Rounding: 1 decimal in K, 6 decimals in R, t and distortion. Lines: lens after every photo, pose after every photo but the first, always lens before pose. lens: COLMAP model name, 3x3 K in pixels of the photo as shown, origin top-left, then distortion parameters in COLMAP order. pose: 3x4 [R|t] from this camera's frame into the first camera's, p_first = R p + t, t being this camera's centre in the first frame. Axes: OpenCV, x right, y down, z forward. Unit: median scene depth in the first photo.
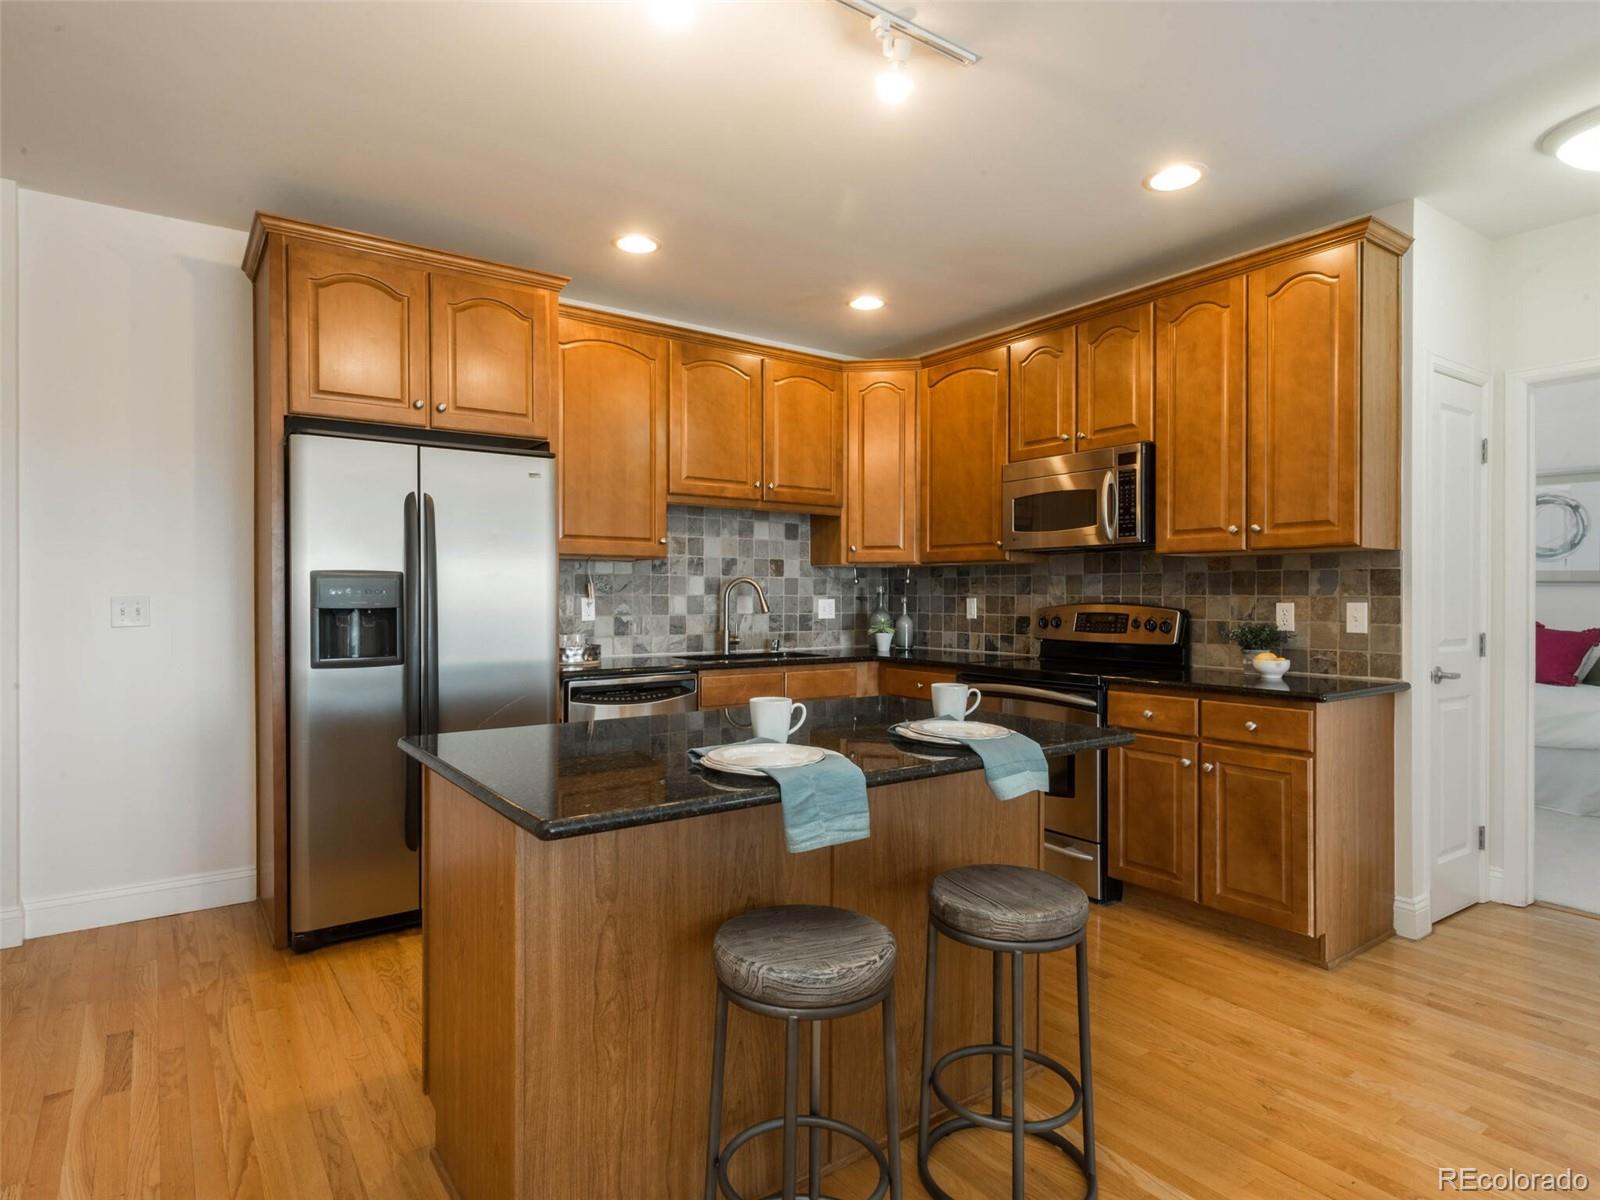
lens RADIAL K [[903.2, 0, 780.4], [0, 903.2, 600.1], [0, 0, 1]] dist [0.012821, -0.003517]
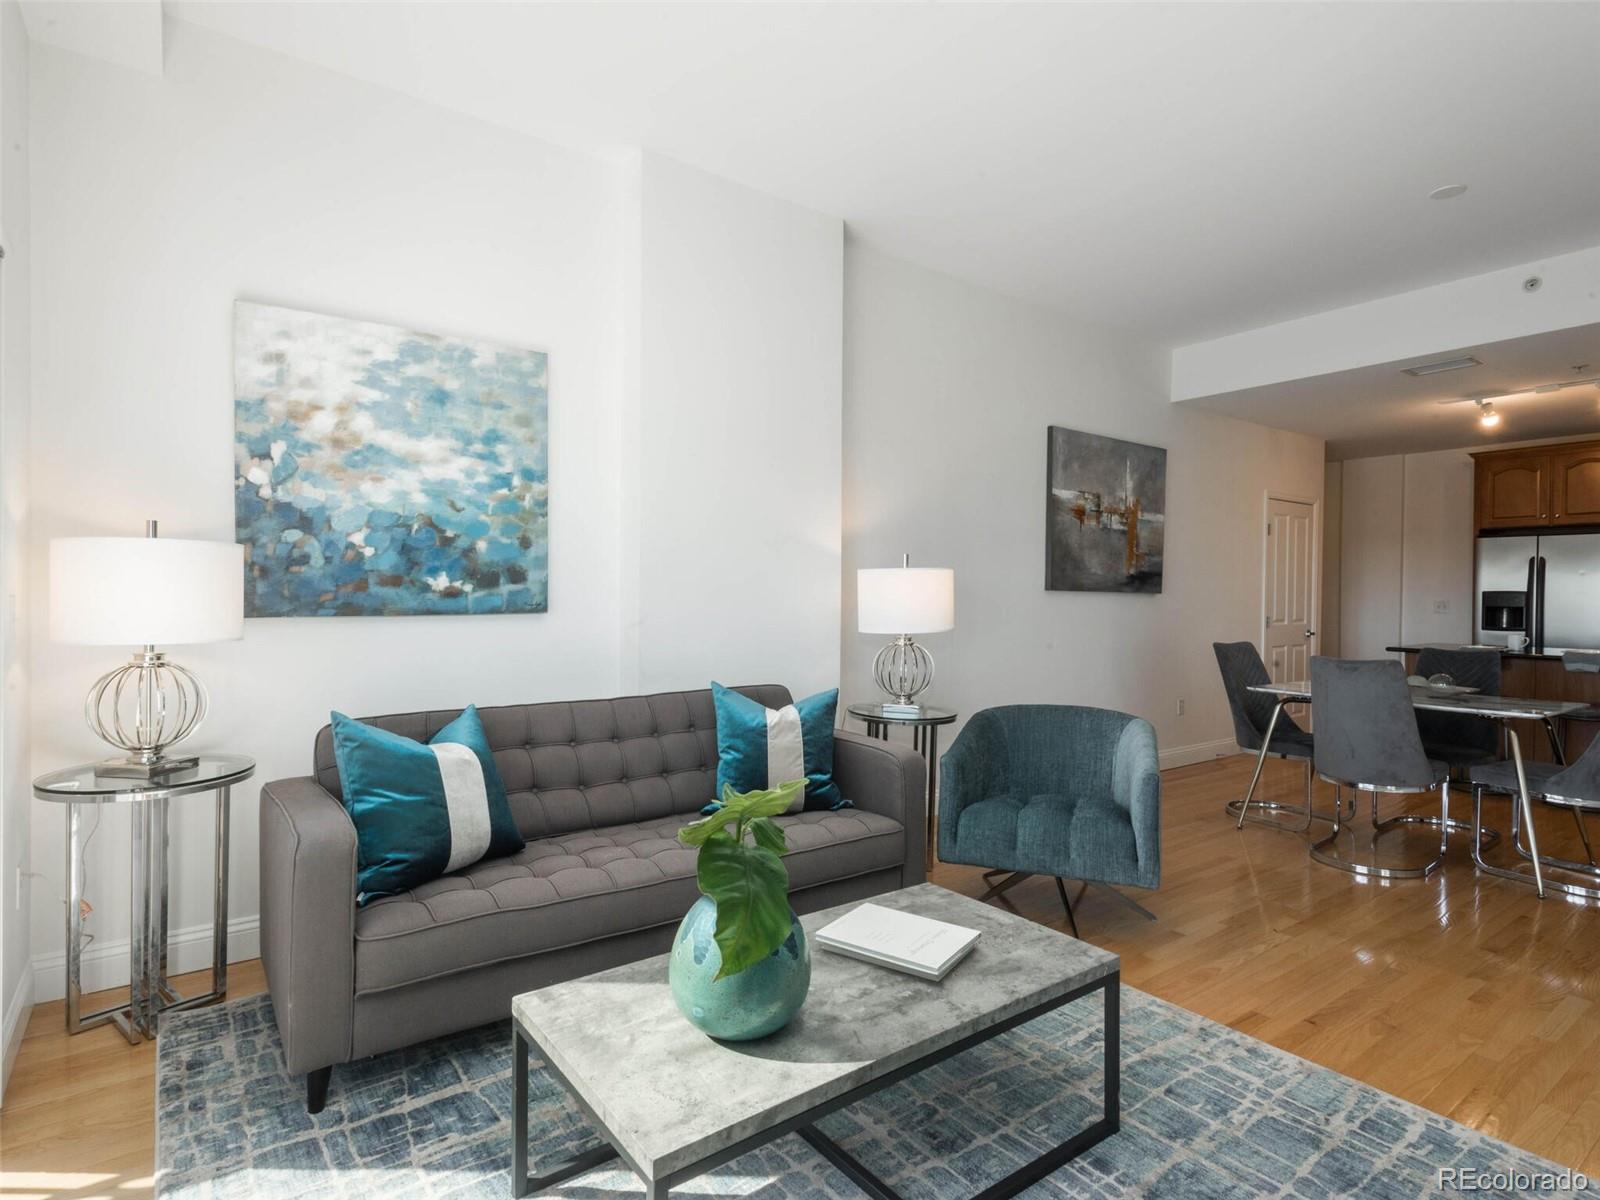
lens RADIAL K [[829.5, 0, 796.9], [0, 829.5, 605.0], [0, 0, 1]] dist [0.014853, -0.005483]
pose [[0.016881, 0.013170, -0.999771, 1.434458], [-0.014169, 0.999816, 0.012931, 0.002480], [0.999757, 0.013948, 0.017064, -0.764167]]
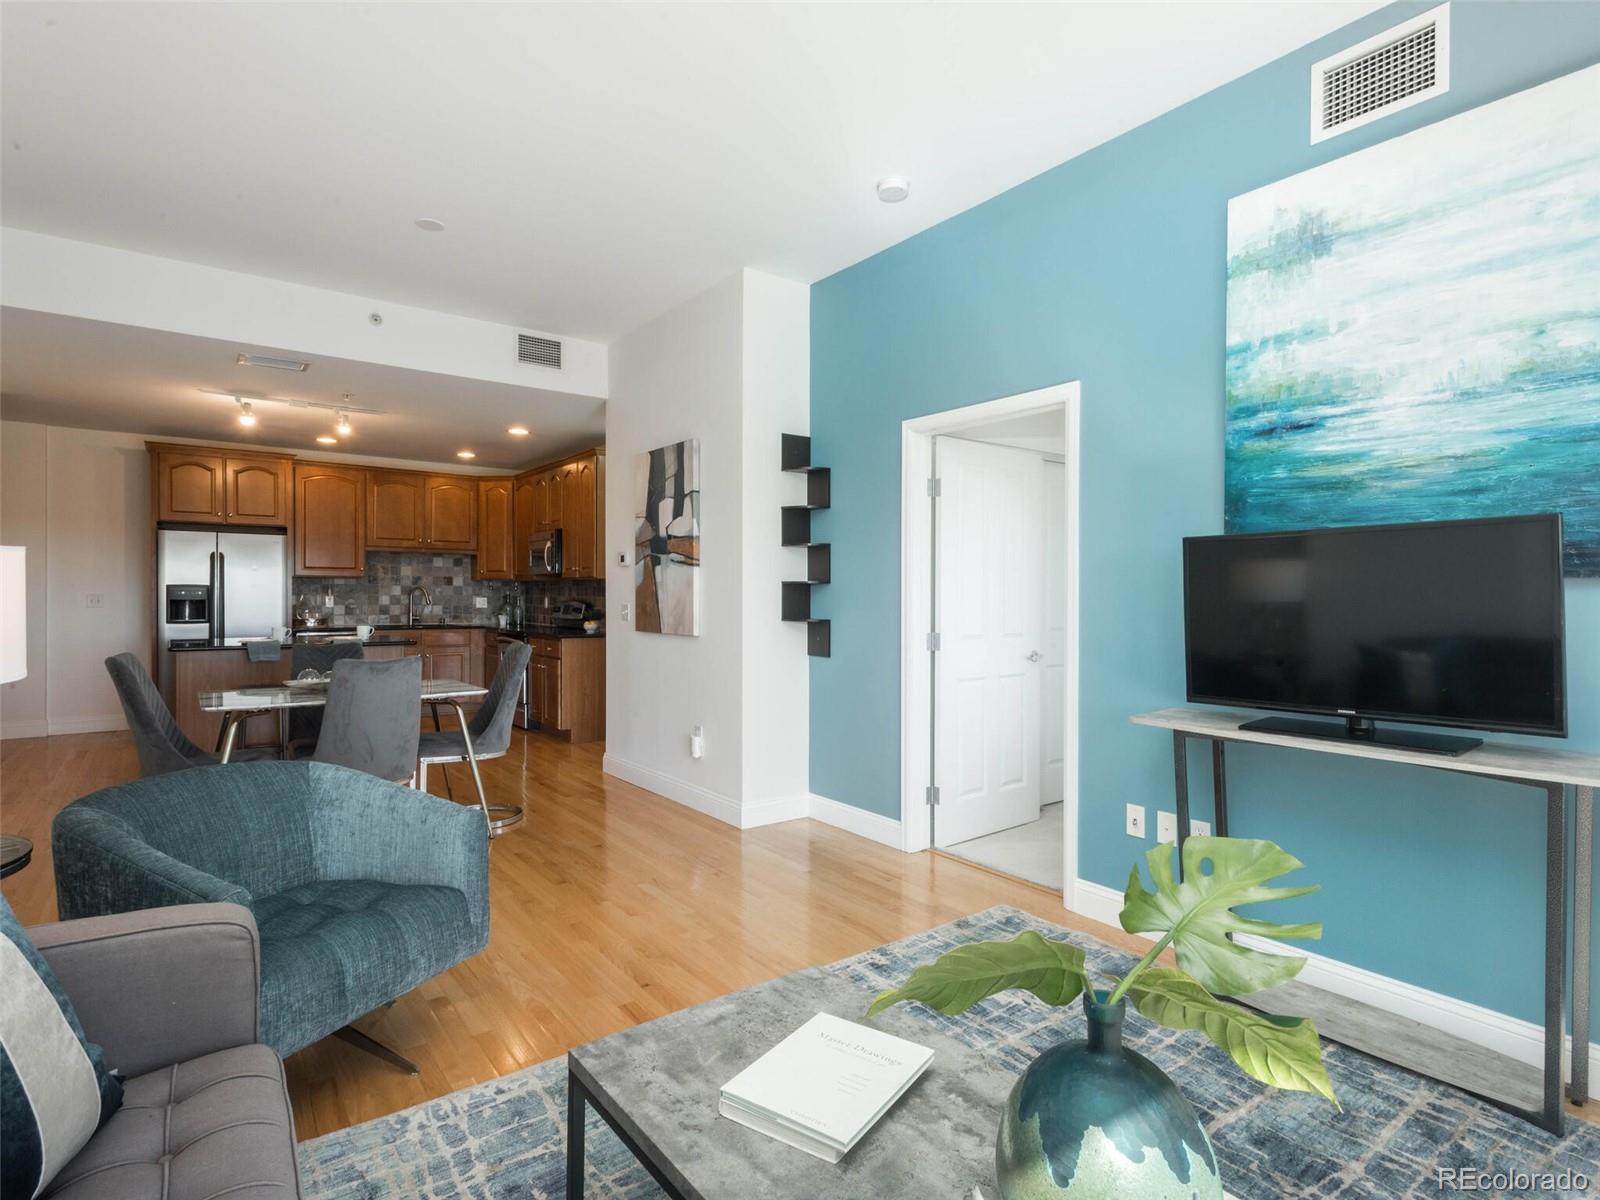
lens RADIAL K [[829.5, 0, 779.4], [0, 829.5, 600.7], [0, 0, 1]] dist [0.014853, -0.005483]
pose [[0.999798, 0.006580, 0.018981, 0.900681], [-0.006627, 0.999975, 0.002398, -0.003664], [-0.018965, -0.002524, 0.999817, -1.062815]]
